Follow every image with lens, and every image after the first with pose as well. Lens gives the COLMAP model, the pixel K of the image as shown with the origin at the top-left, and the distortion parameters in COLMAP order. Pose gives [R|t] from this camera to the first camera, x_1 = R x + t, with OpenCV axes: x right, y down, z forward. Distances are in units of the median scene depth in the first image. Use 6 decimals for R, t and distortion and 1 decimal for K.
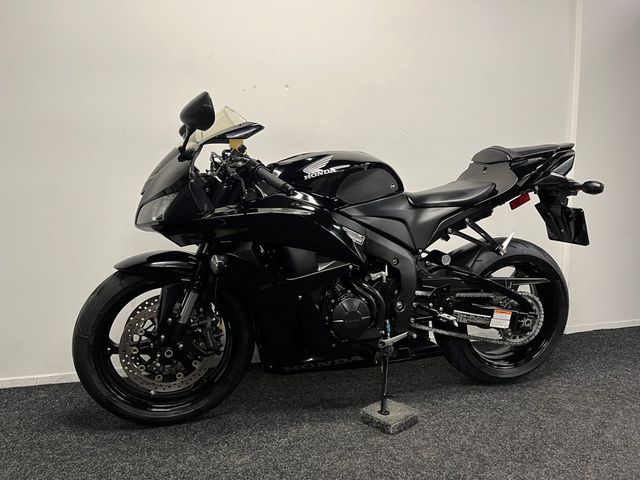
lens RADIAL K [[478.0, 0, 320.0], [0, 478.0, 240.0], [0, 0, 1]] dist [0.092187, -0.132663]
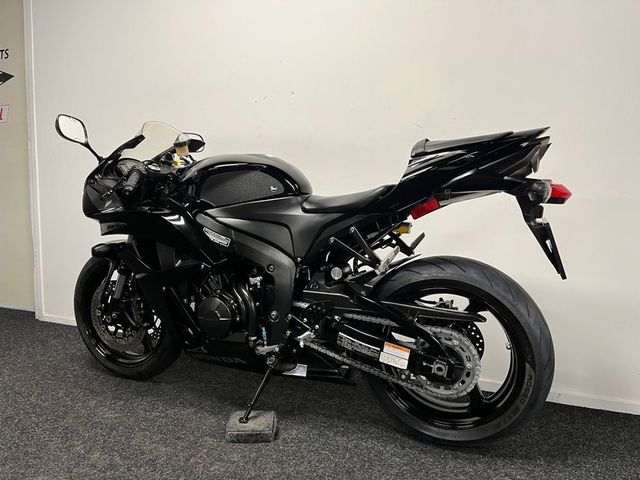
lens RADIAL K [[478.0, 0, 320.0], [0, 478.0, 240.0], [0, 0, 1]] dist [0.092187, -0.132663]
pose [[0.769168, 0.065919, -0.635638, 0.844743], [-0.075492, 0.997074, 0.012051, -0.029339], [0.634572, 0.038717, 0.771893, 0.328575]]
